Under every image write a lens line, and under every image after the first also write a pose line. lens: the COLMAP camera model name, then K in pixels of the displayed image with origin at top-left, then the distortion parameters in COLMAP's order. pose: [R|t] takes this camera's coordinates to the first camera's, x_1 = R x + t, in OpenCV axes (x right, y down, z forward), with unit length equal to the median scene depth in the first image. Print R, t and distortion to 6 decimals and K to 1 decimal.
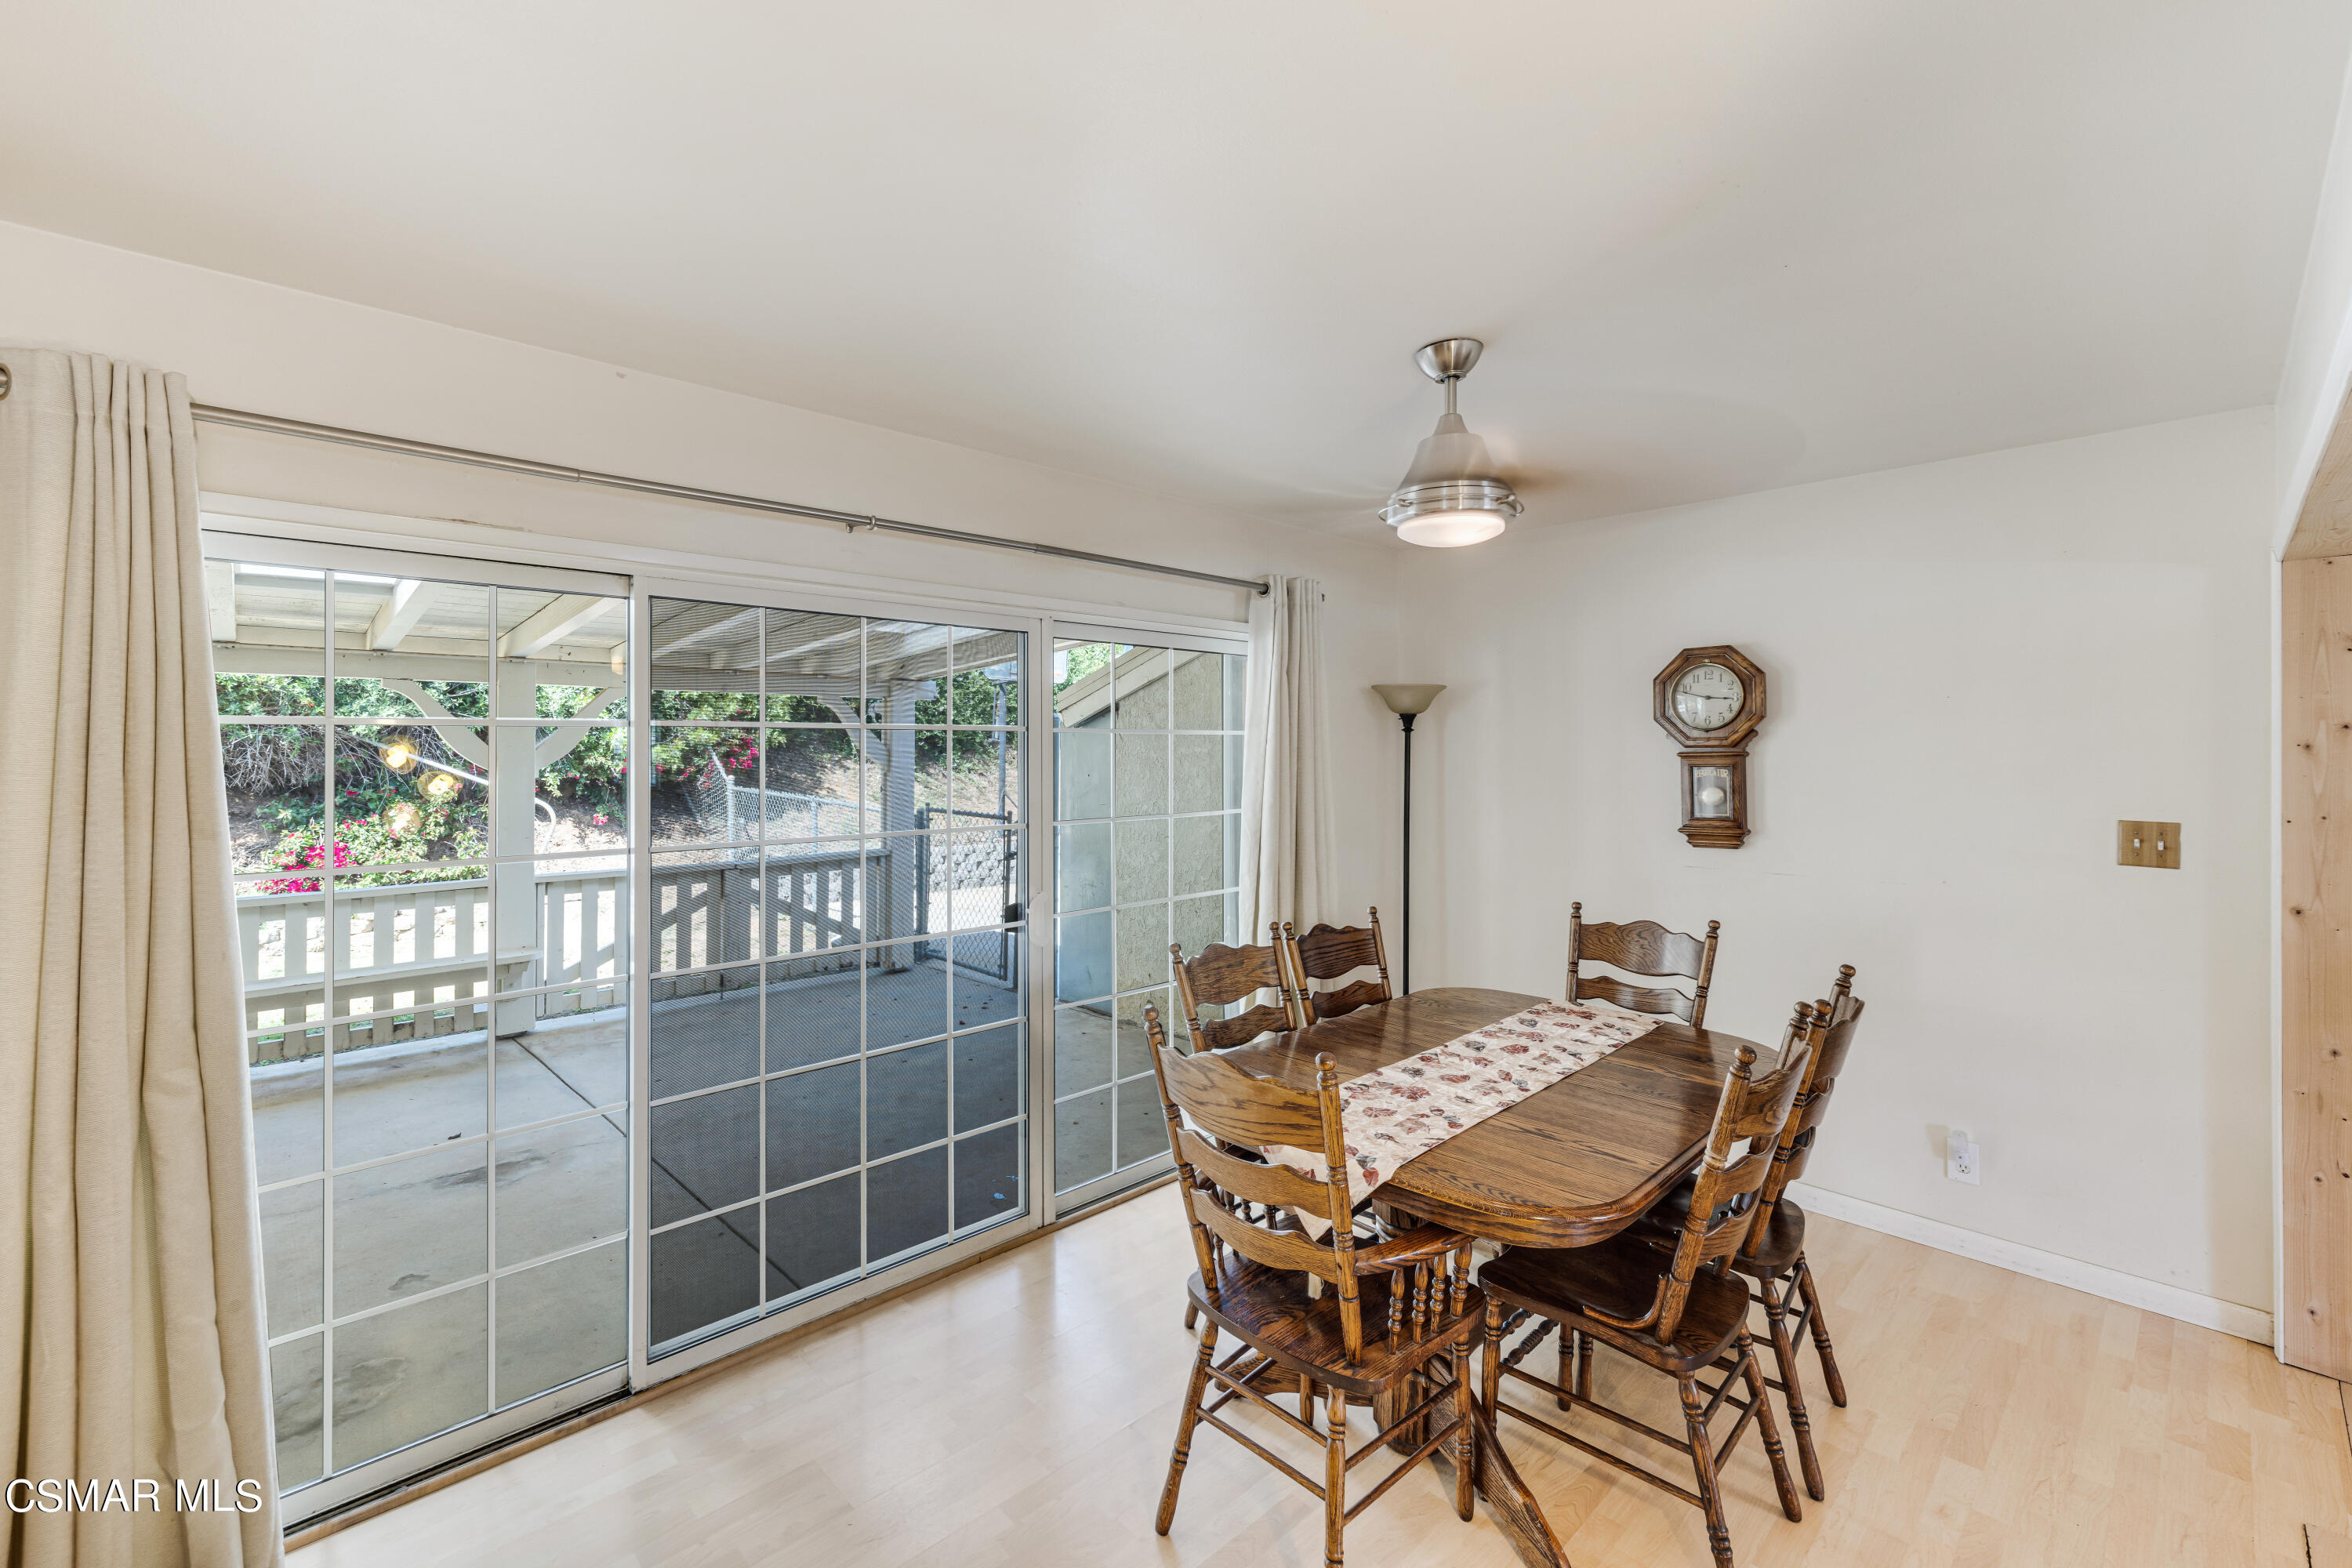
lens RADIAL K [[976.0, 0, 1154.3], [0, 976.0, 751.7], [0, 0, 1]] dist [0.000386, -0.000011]
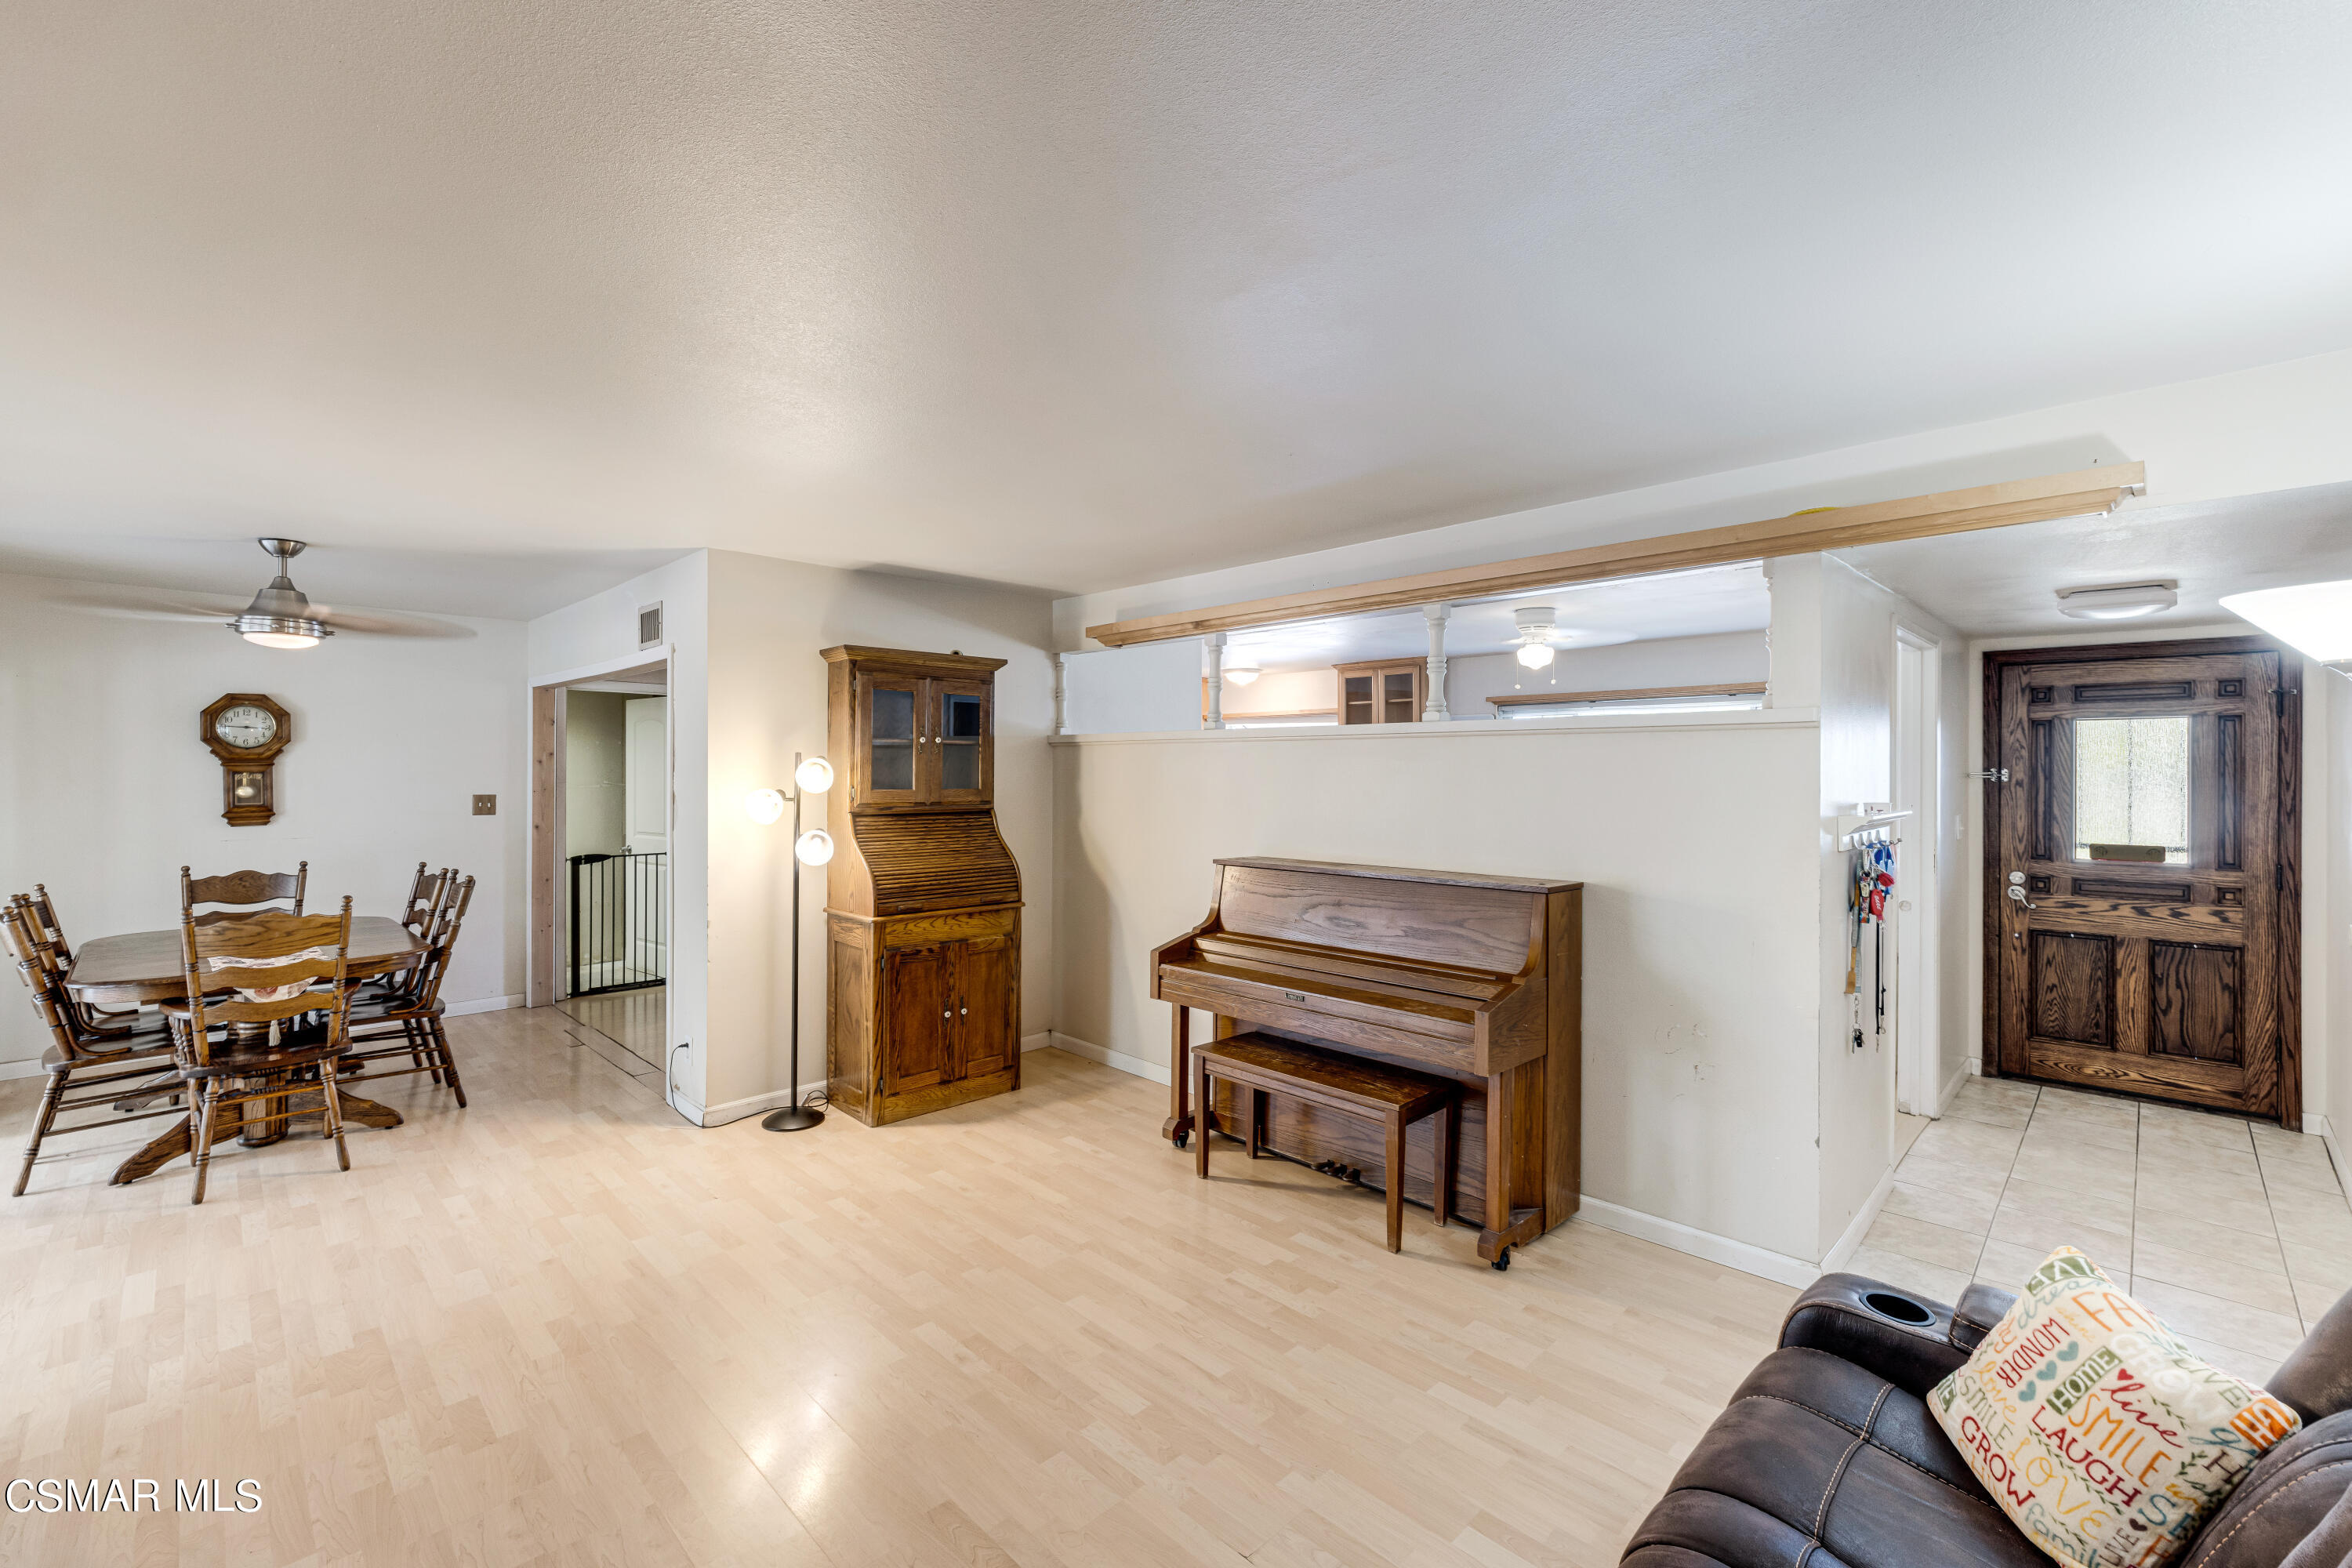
lens RADIAL K [[994.7, 0, 1163.2], [0, 994.7, 770.6], [0, 0, 1]] dist [0.003794, -0.000169]
pose [[-0.038185, -0.002642, 0.999267, -1.052102], [-0.003358, 0.999991, 0.002515, 0.003798], [-0.999265, -0.003259, -0.038194, -0.374733]]
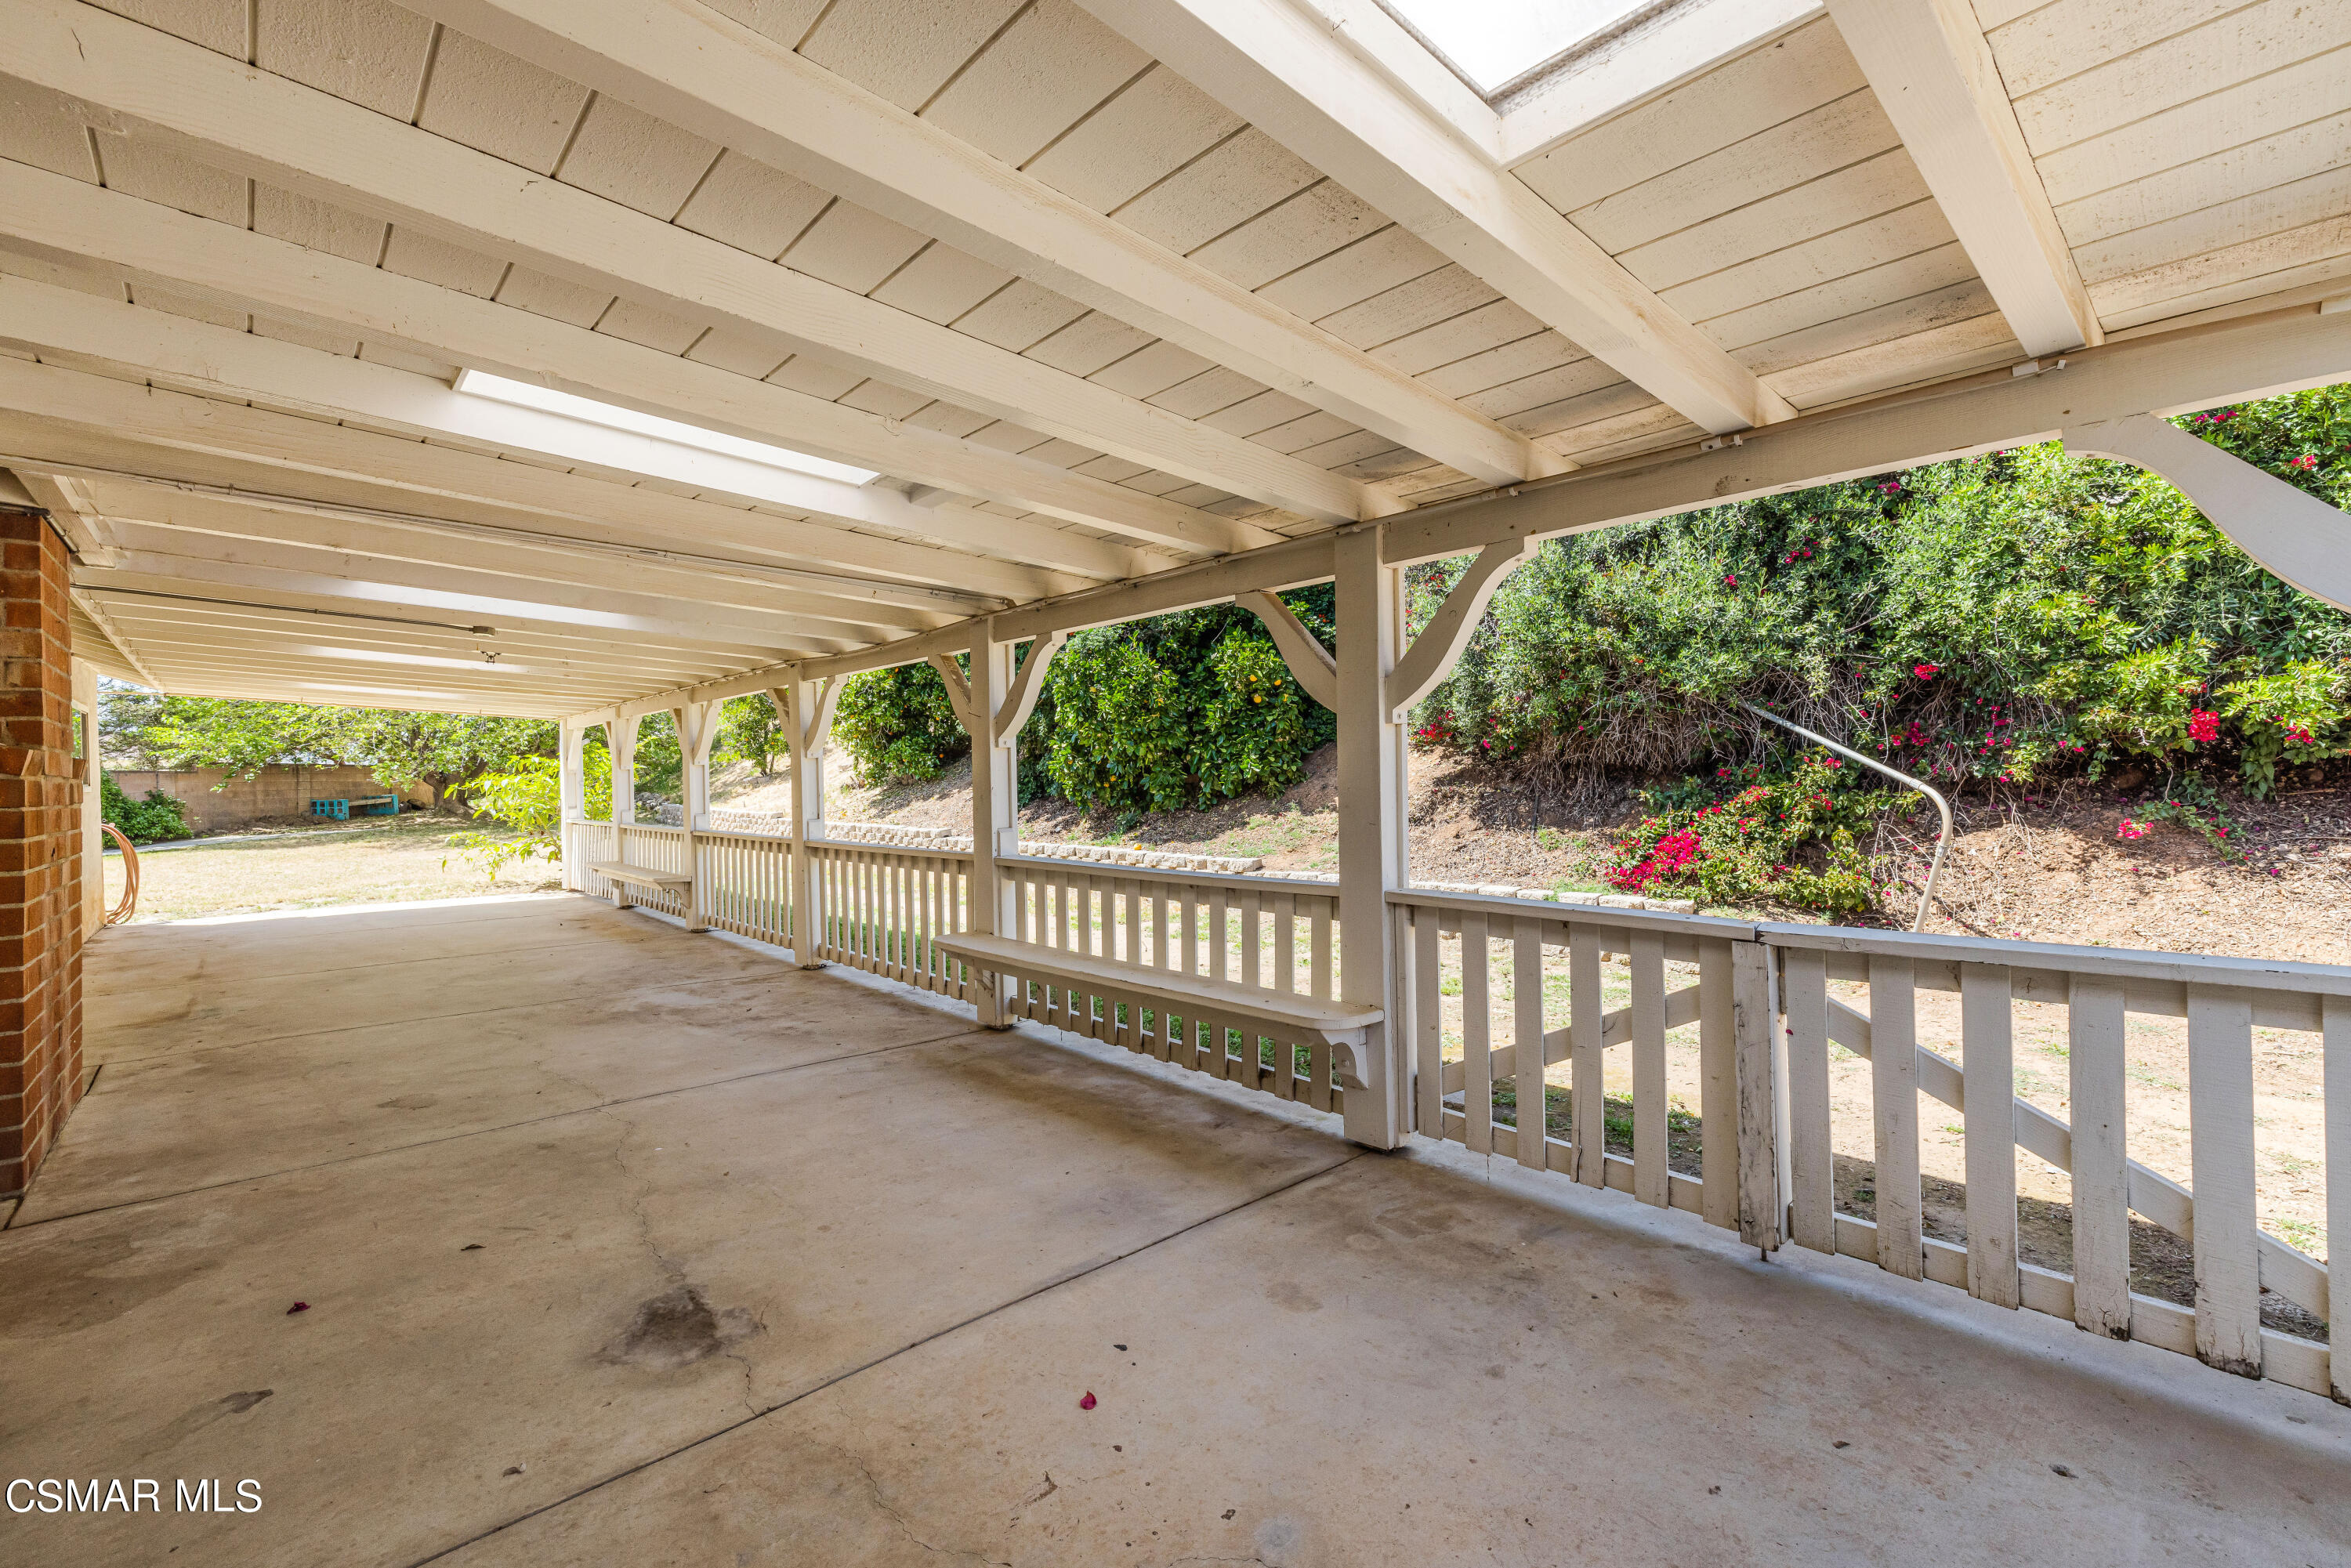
lens RADIAL K [[1006.6, 0, 1160.3], [0, 1006.6, 784.9], [0, 0, 1]] dist [0.003128, 0.000403]
pose [[-0.009666, 0.005178, -0.999940, -0.044882], [0.020065, 0.999786, 0.004983, 0.096471], [0.999752, -0.020016, -0.009768, 1.441290]]
